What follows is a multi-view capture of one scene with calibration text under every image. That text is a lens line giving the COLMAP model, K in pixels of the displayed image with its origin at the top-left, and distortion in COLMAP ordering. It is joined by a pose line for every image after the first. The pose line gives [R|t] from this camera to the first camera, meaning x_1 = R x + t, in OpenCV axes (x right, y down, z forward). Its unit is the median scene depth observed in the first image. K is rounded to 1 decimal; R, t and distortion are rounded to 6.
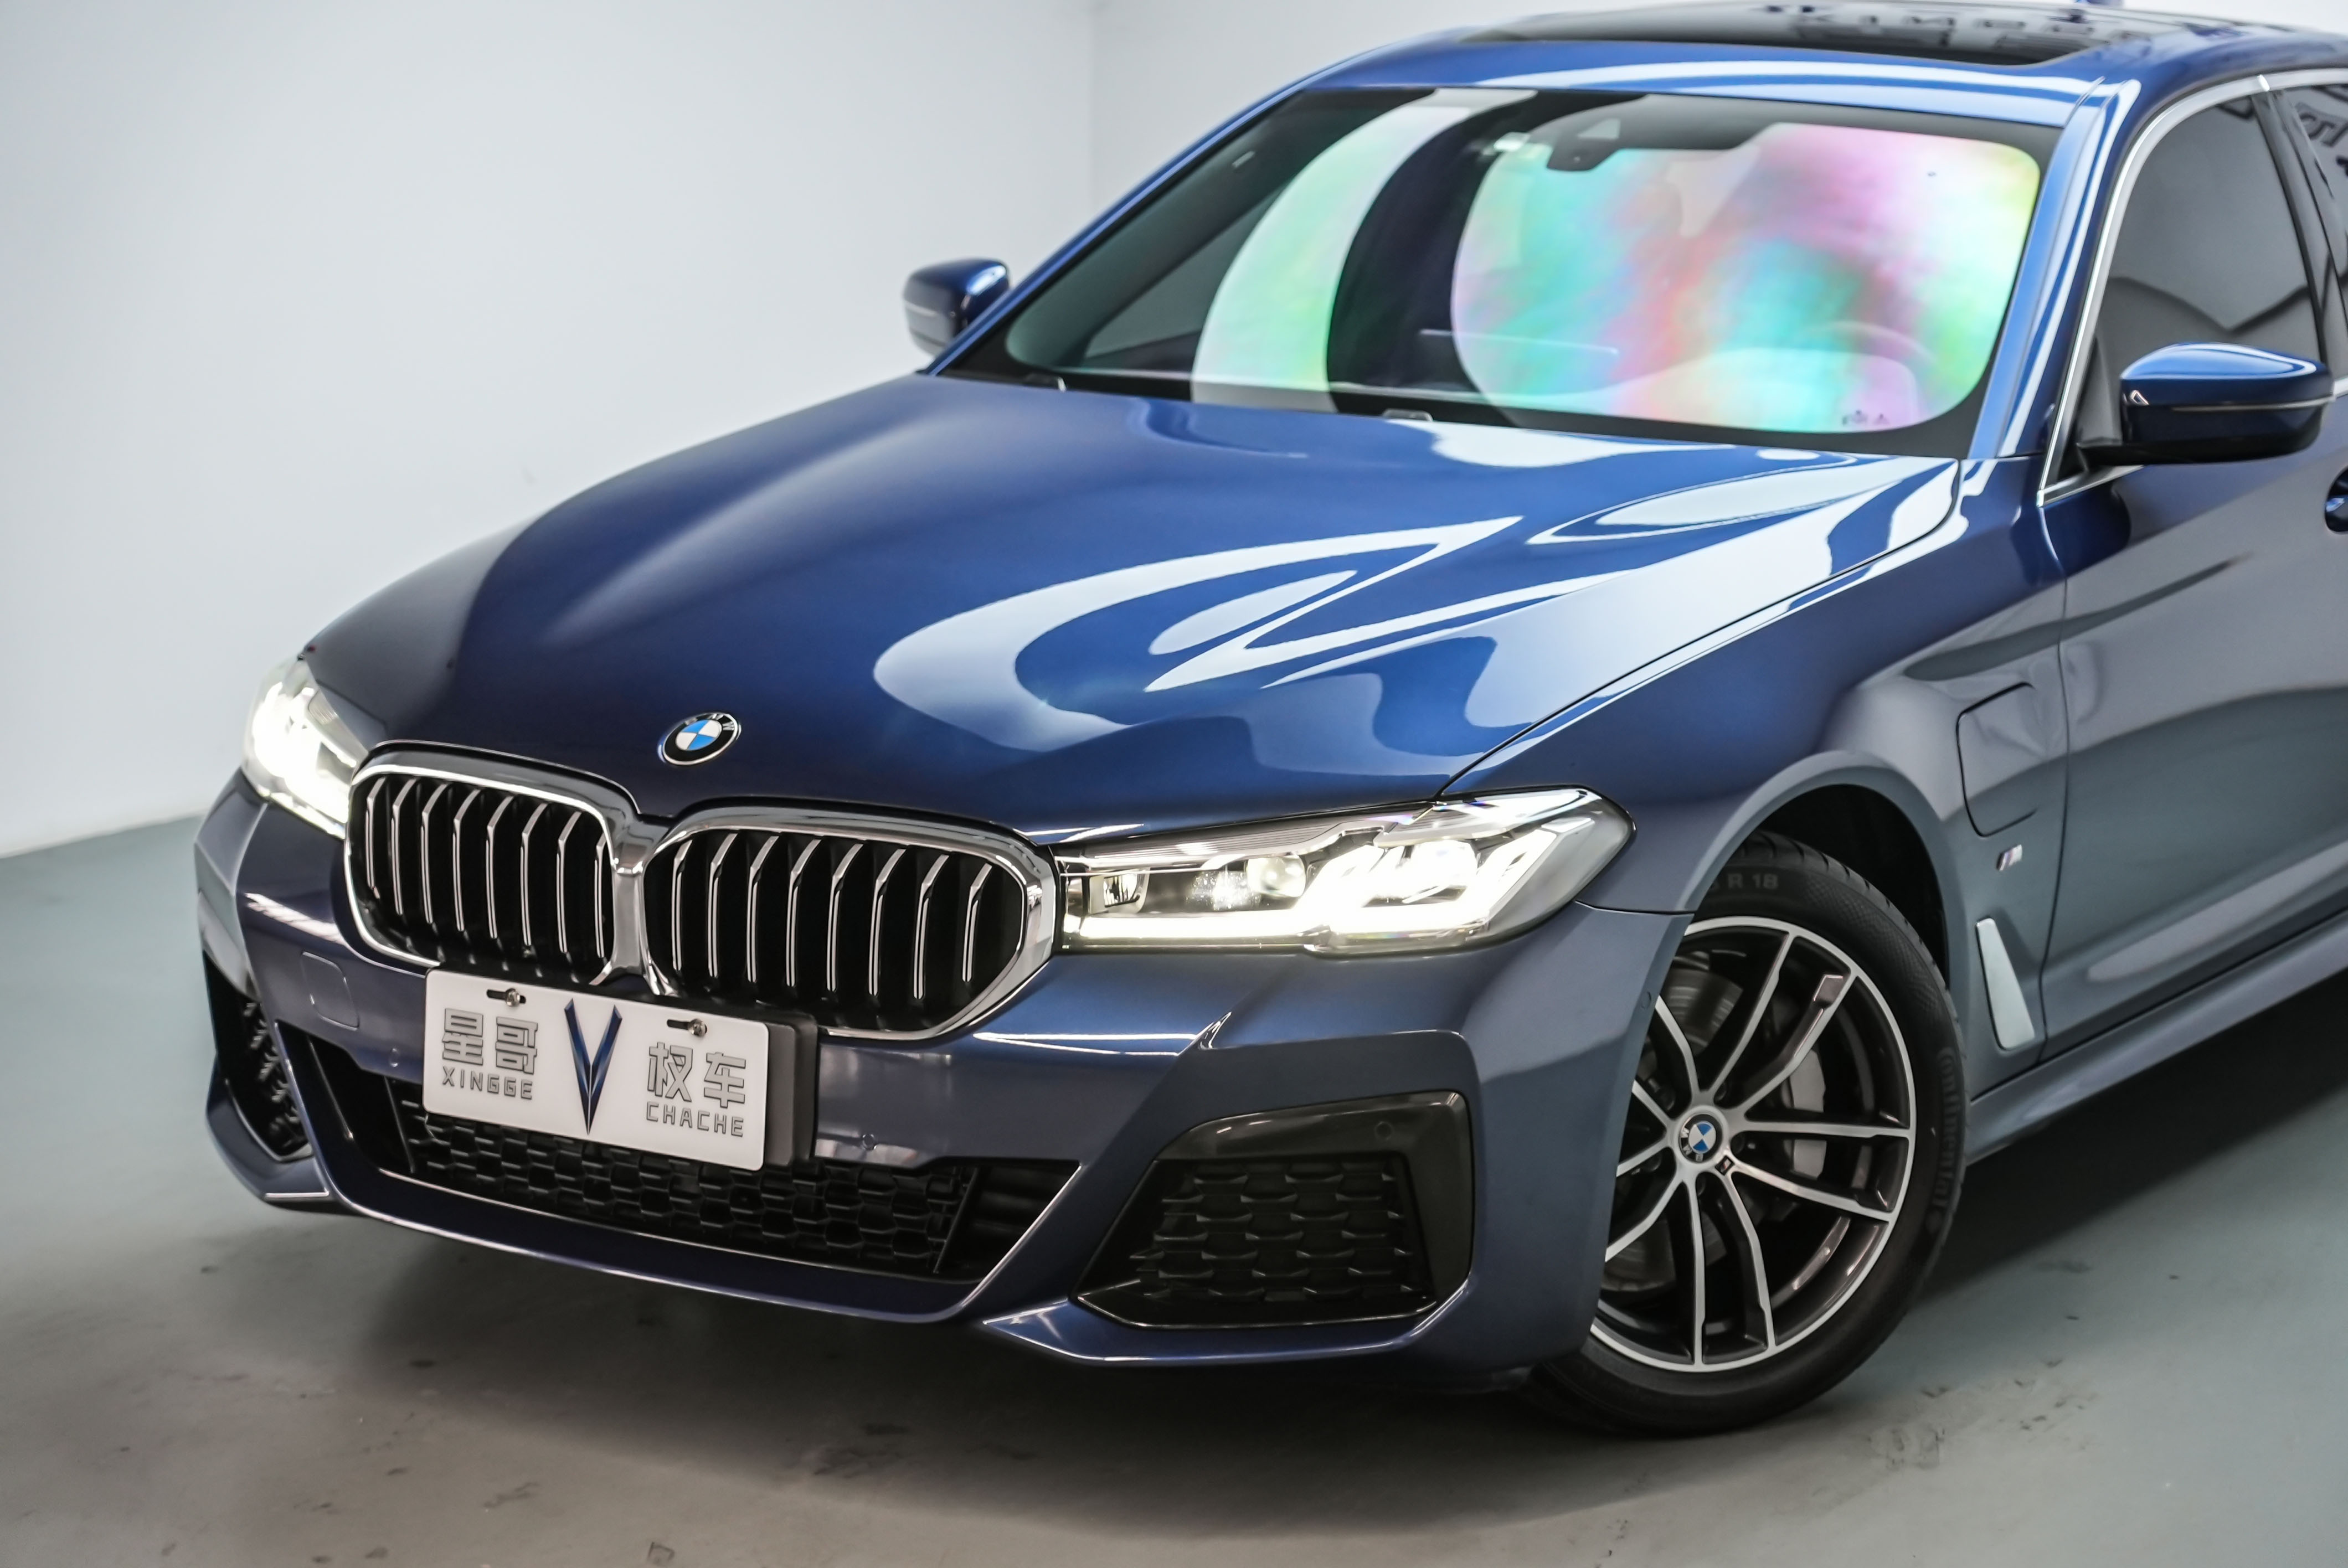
lens RADIAL K [[4908.8, 0, 1176.2], [0, 4908.8, 764.6], [0, 0, 1]] dist [-0.040762, 0.000000]
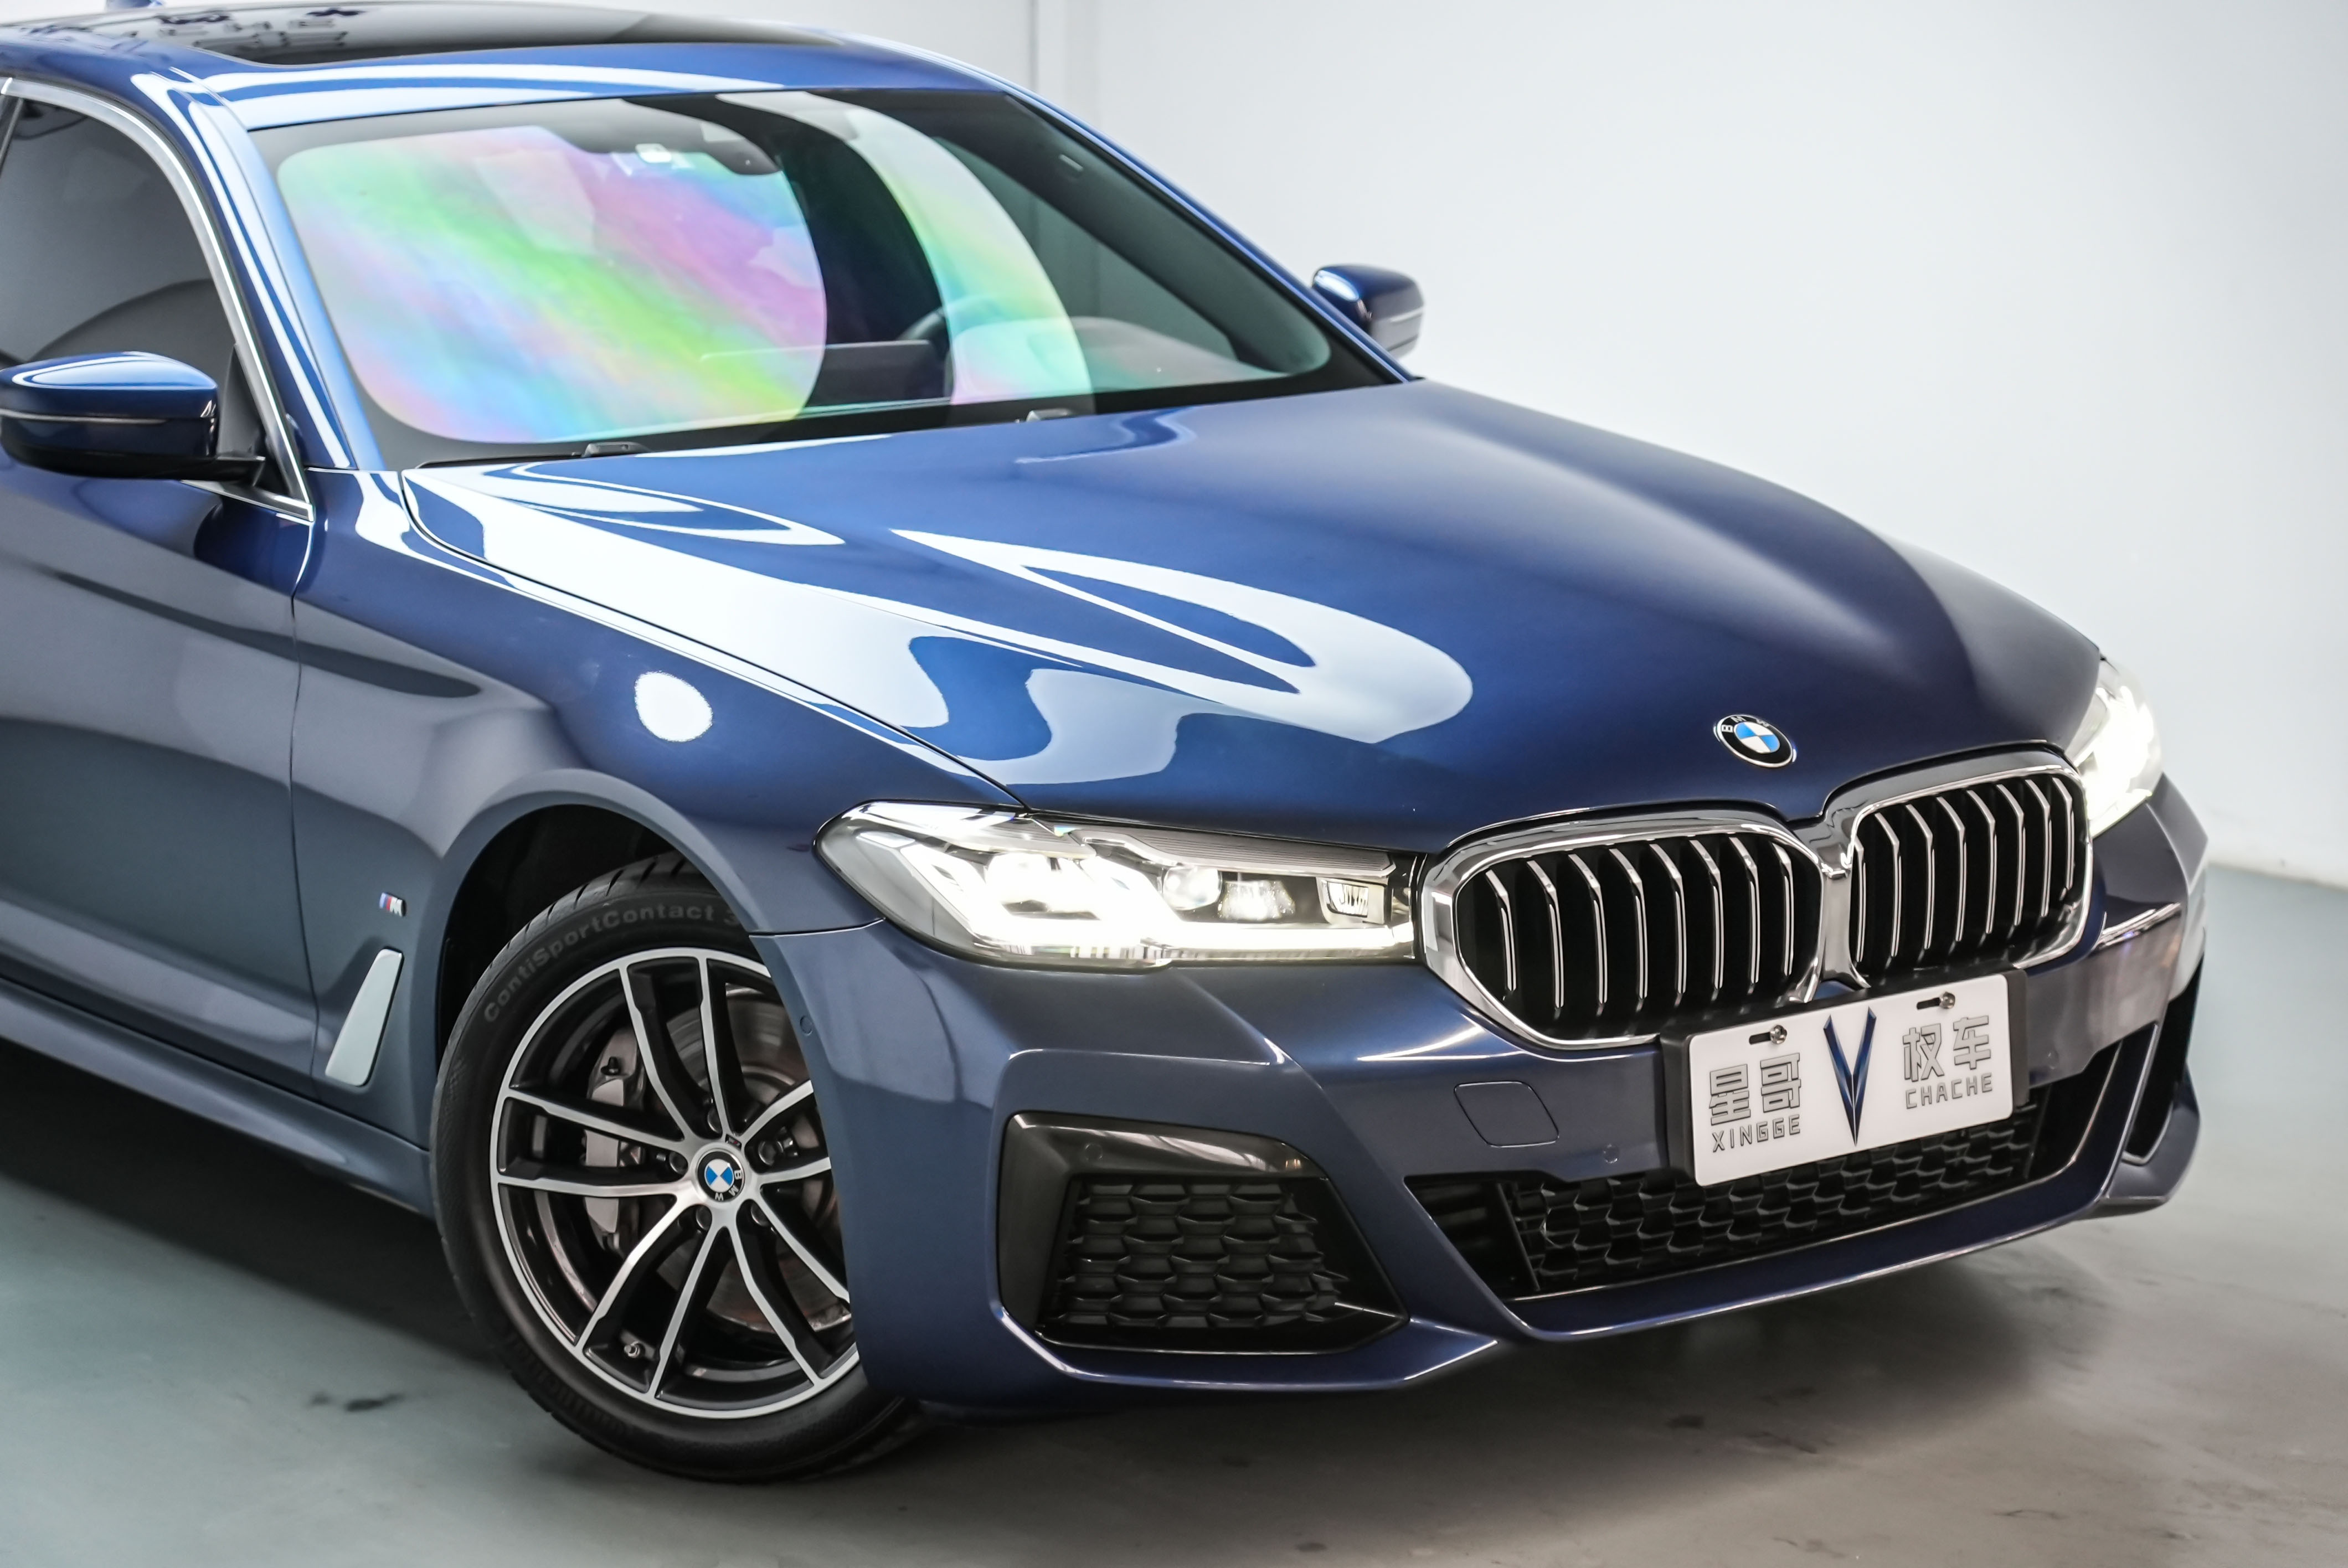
lens RADIAL K [[5152.2, 0, 1124.4], [0, 5152.2, 681.9], [0, 0, 1]] dist [-0.039295, 0.000000]
pose [[0.334600, -0.154909, 0.929541, -1.123658], [0.178056, 0.979021, 0.099062, -0.145157], [-0.925386, 0.132364, 0.355163, 0.764923]]
